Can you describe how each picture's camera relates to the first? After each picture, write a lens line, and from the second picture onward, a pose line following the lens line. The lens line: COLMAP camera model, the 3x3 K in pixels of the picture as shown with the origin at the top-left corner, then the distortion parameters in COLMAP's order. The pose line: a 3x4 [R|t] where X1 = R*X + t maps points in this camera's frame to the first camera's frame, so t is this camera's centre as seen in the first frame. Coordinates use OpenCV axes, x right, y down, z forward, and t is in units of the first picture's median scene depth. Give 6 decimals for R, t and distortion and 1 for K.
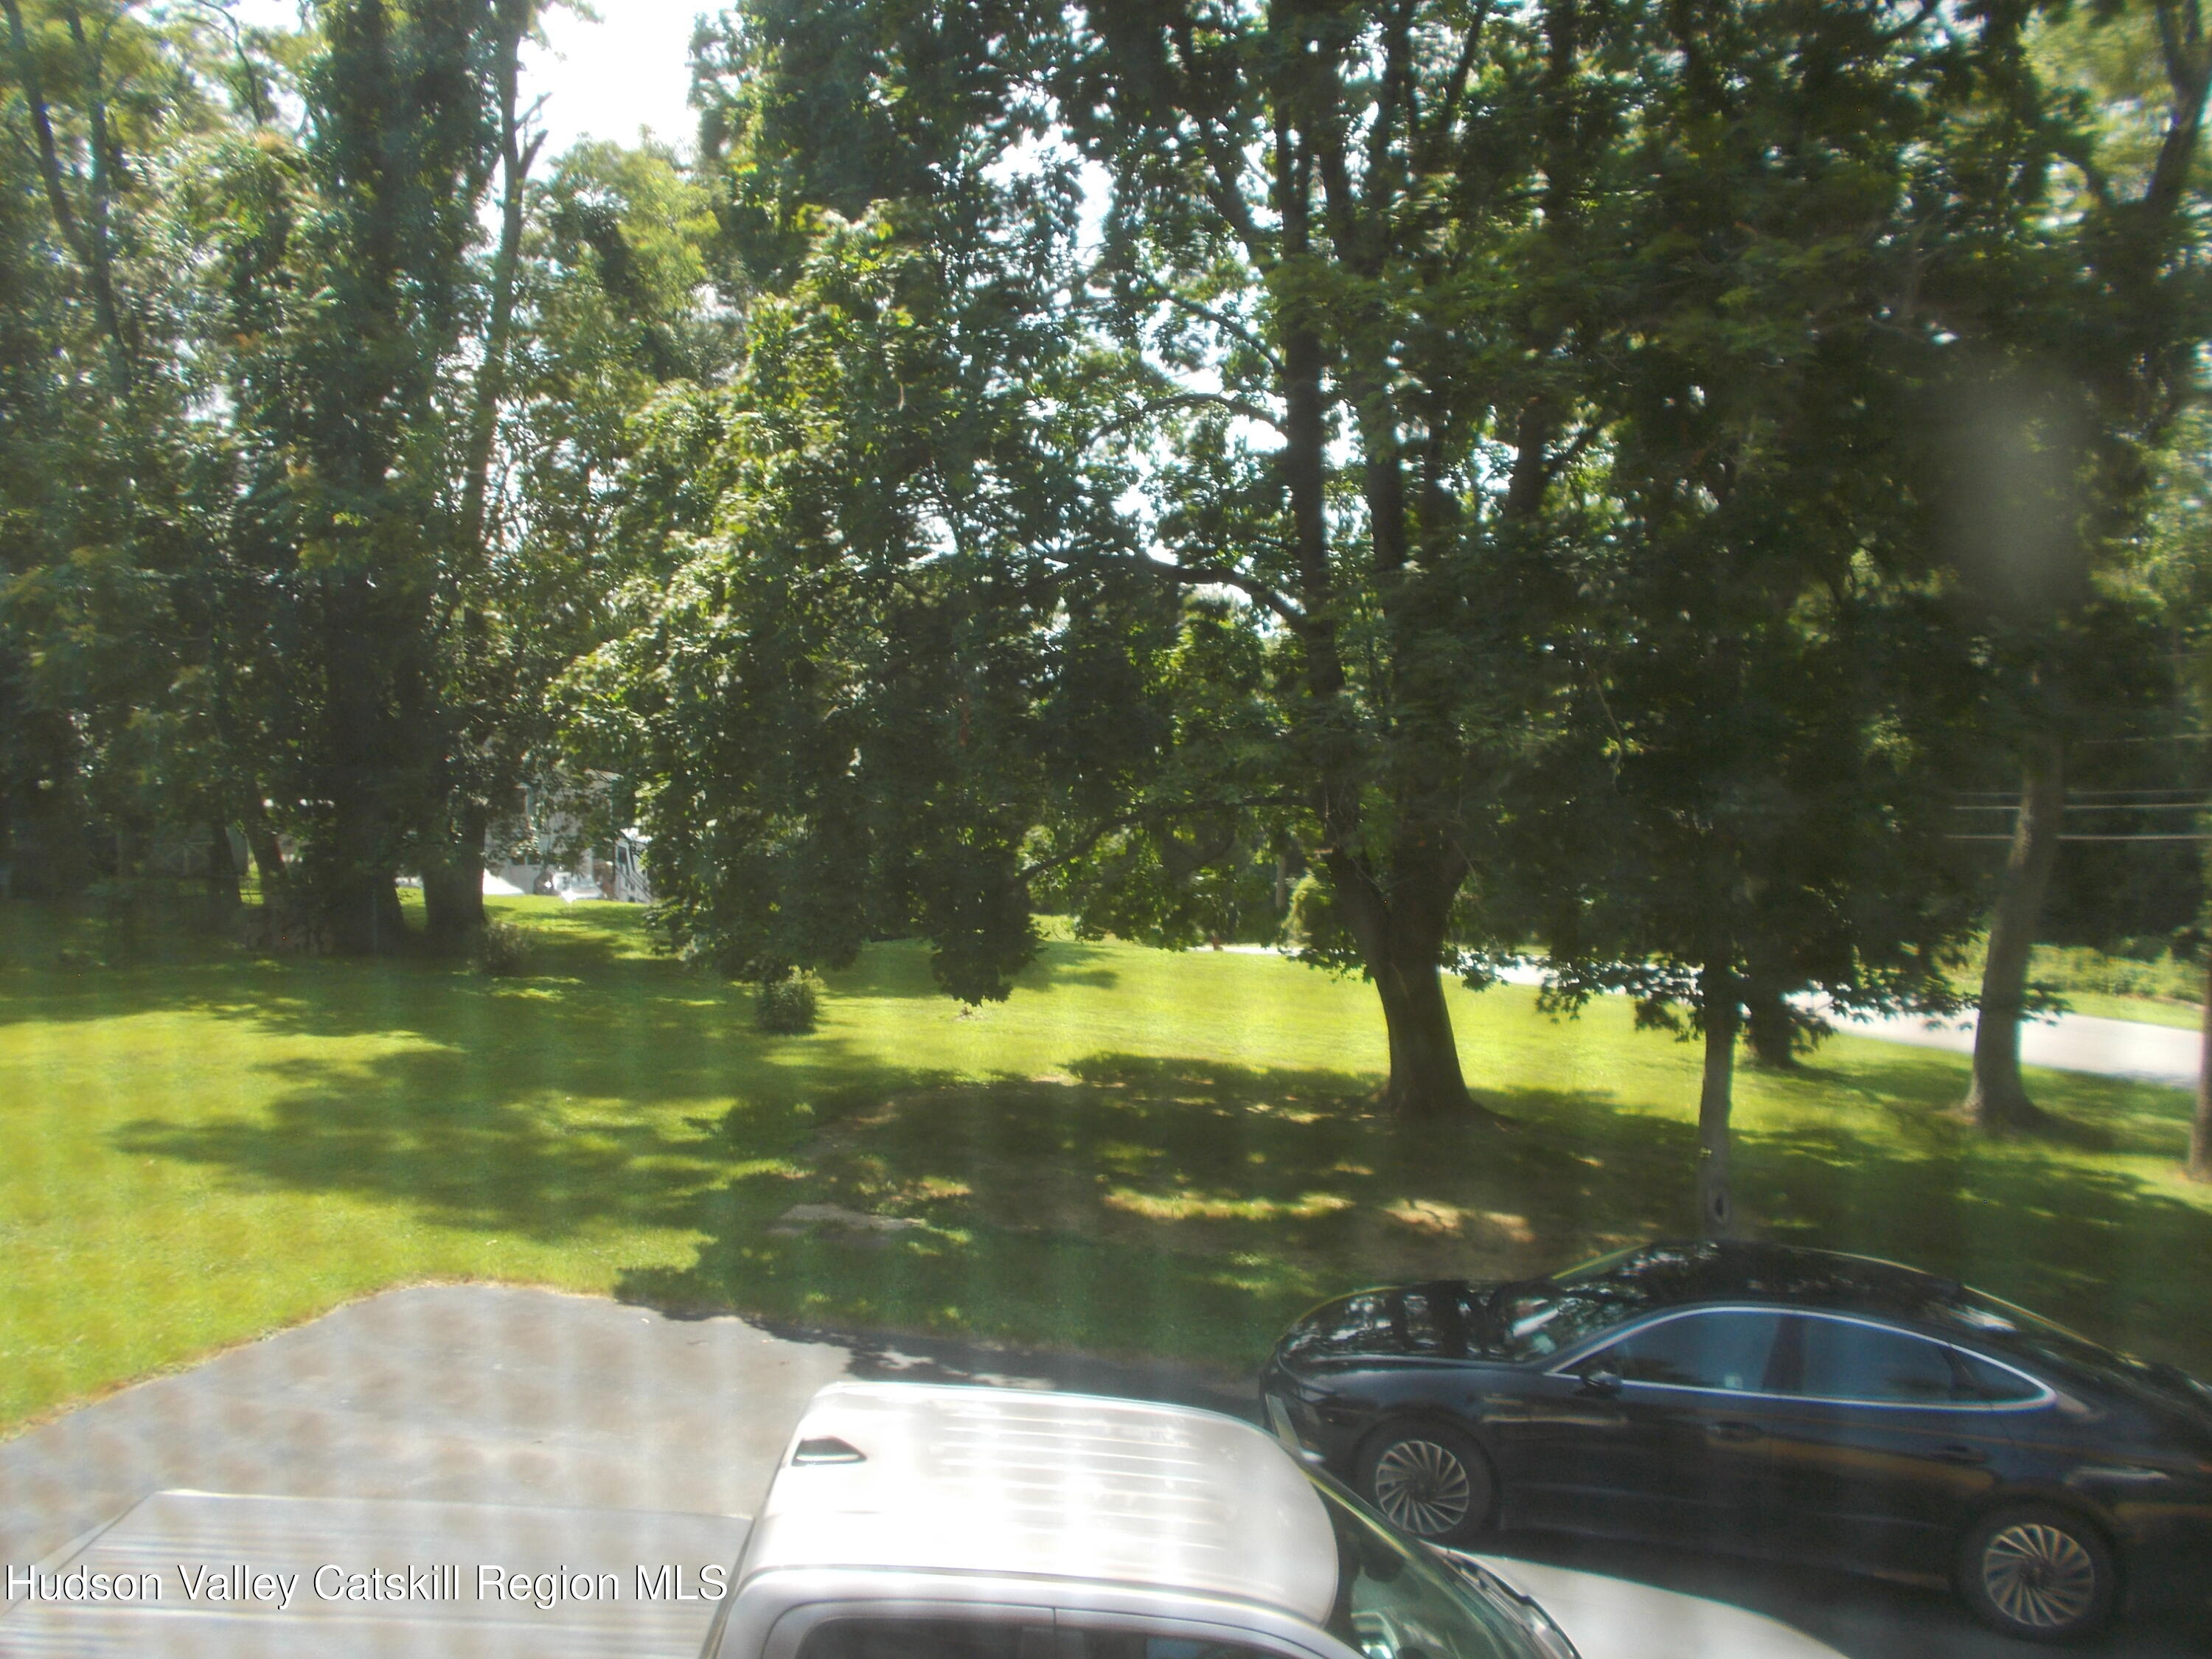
lens RADIAL K [[1712.9, 0, 1106.0], [0, 1712.9, 829.5], [0, 0, 1]] dist [0.003108, 0.000305]
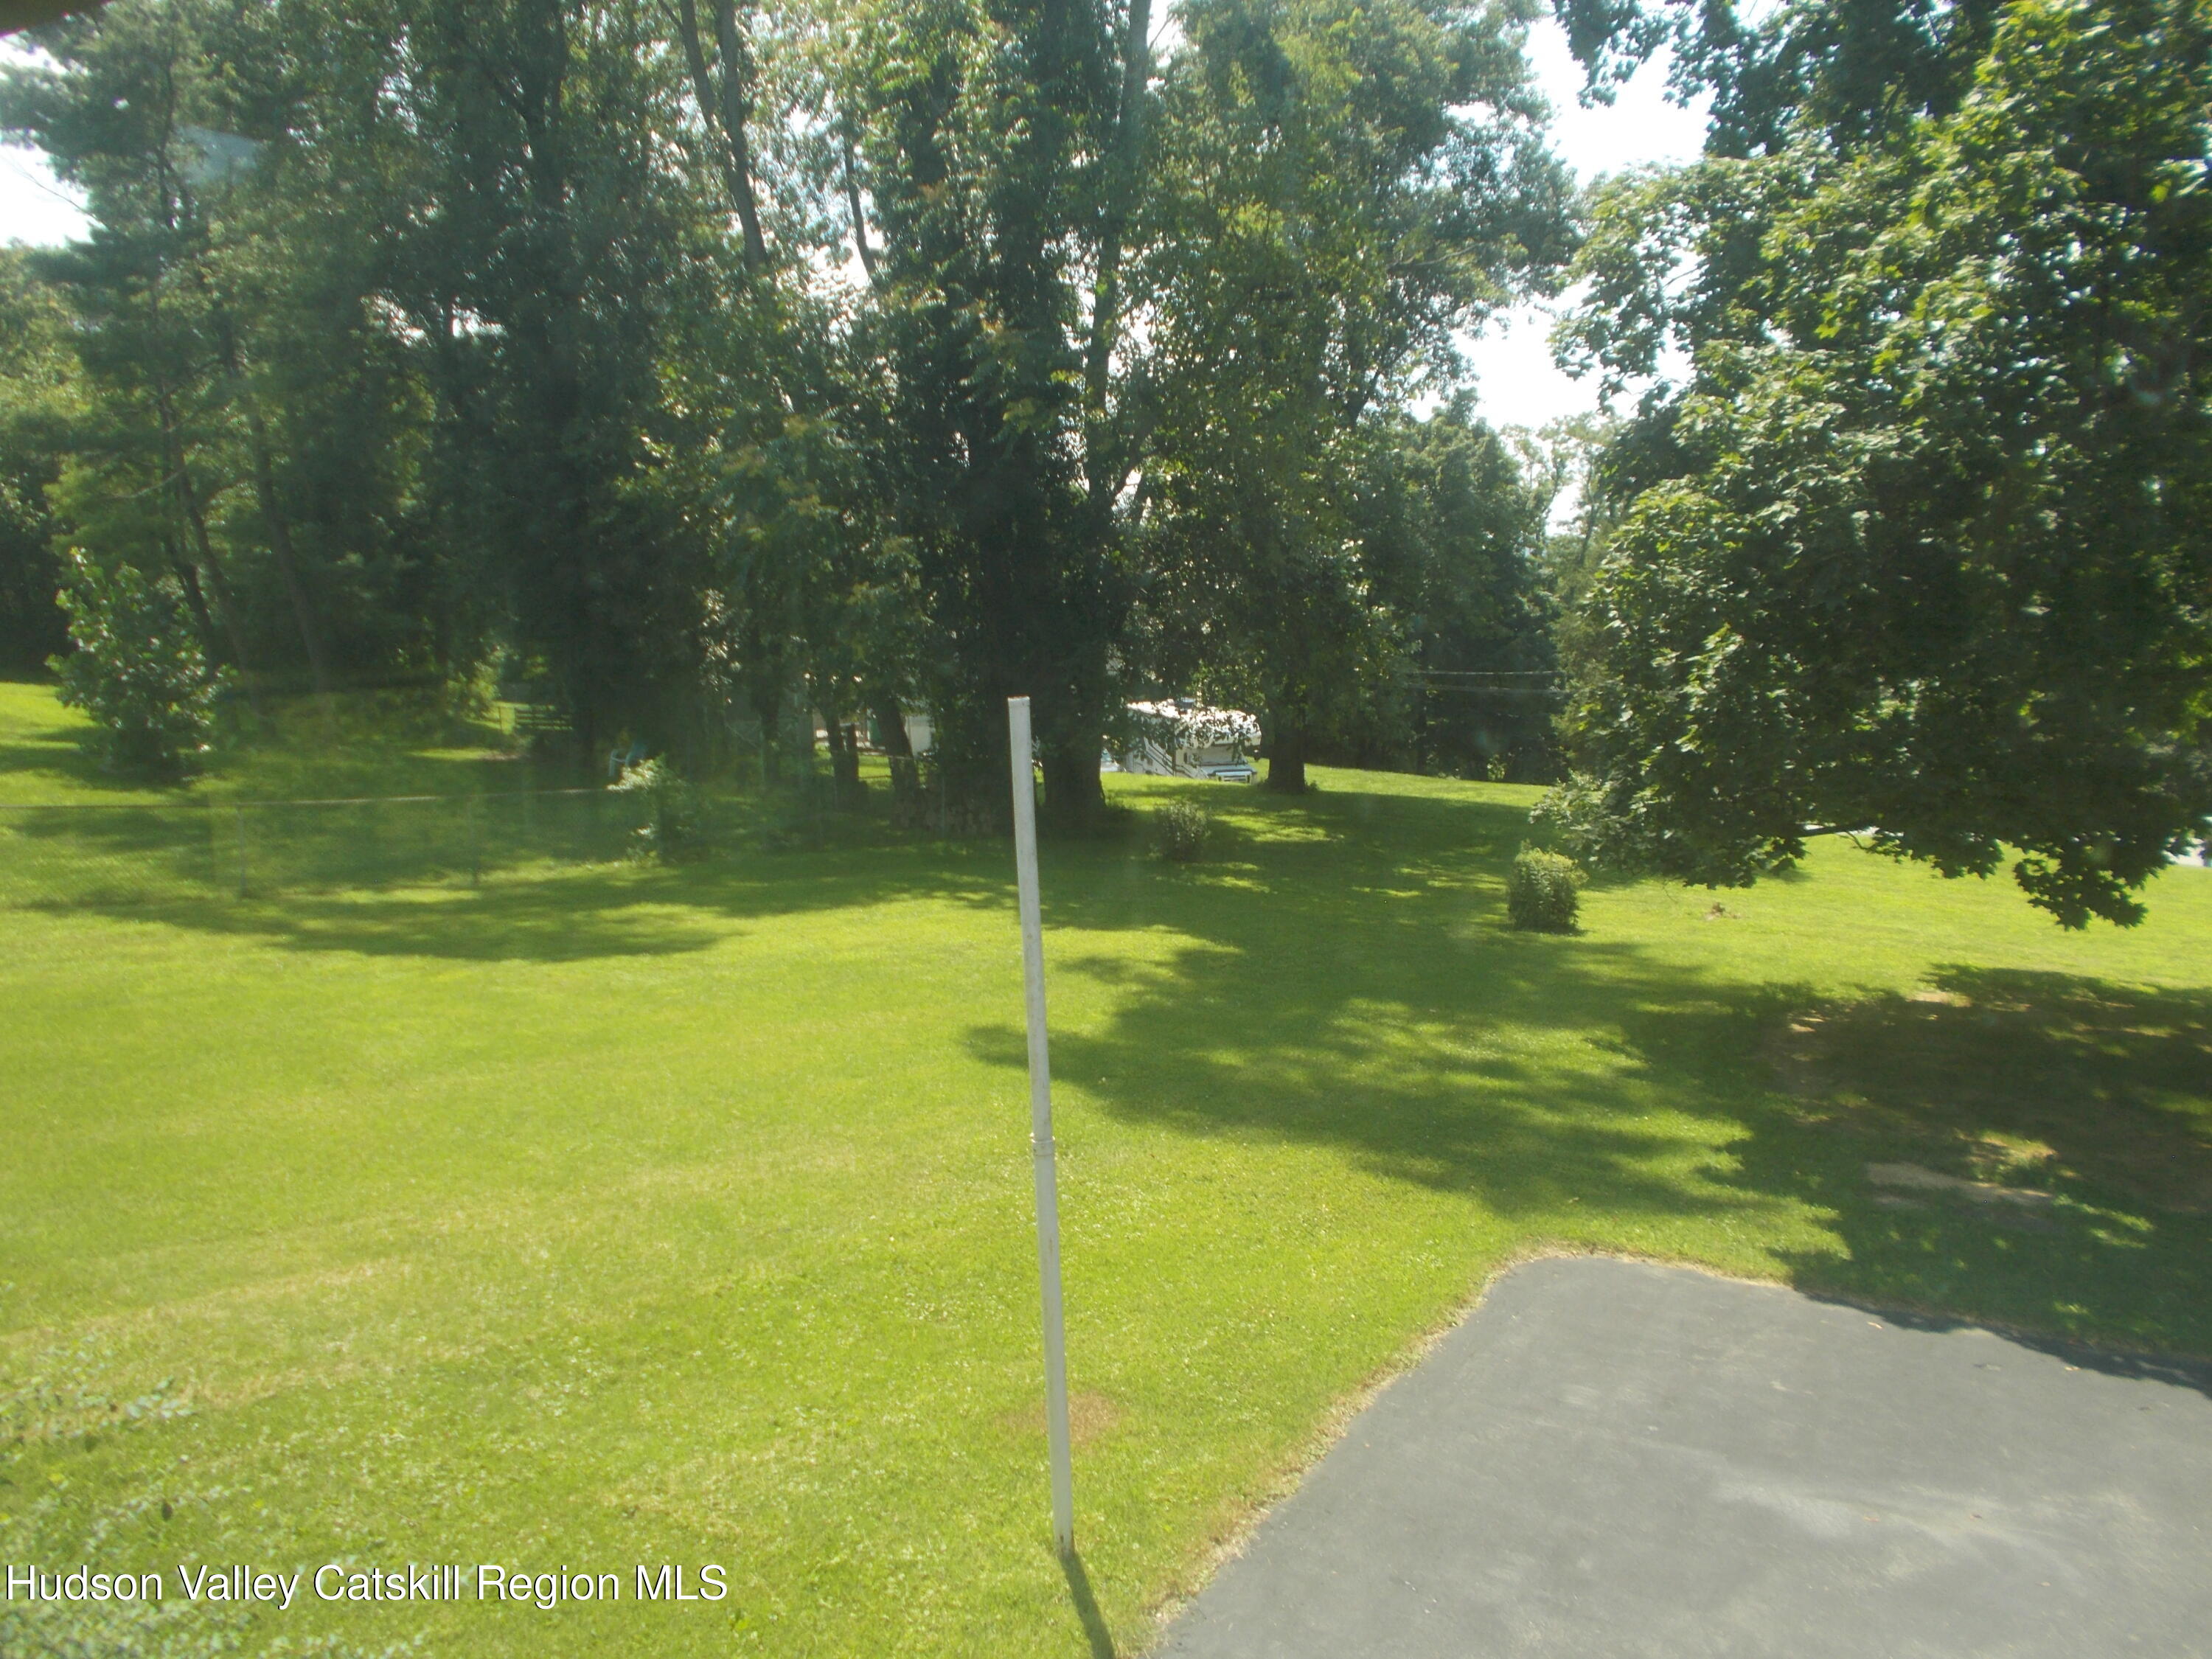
lens RADIAL K [[1712.9, 0, 1106.0], [0, 1712.9, 829.5], [0, 0, 1]] dist [0.003108, 0.000305]
pose [[0.977995, 0.005407, -0.208559, -0.272812], [0.010387, 0.997162, 0.074560, -0.004485], [0.208370, -0.075086, 0.975164, 0.101135]]
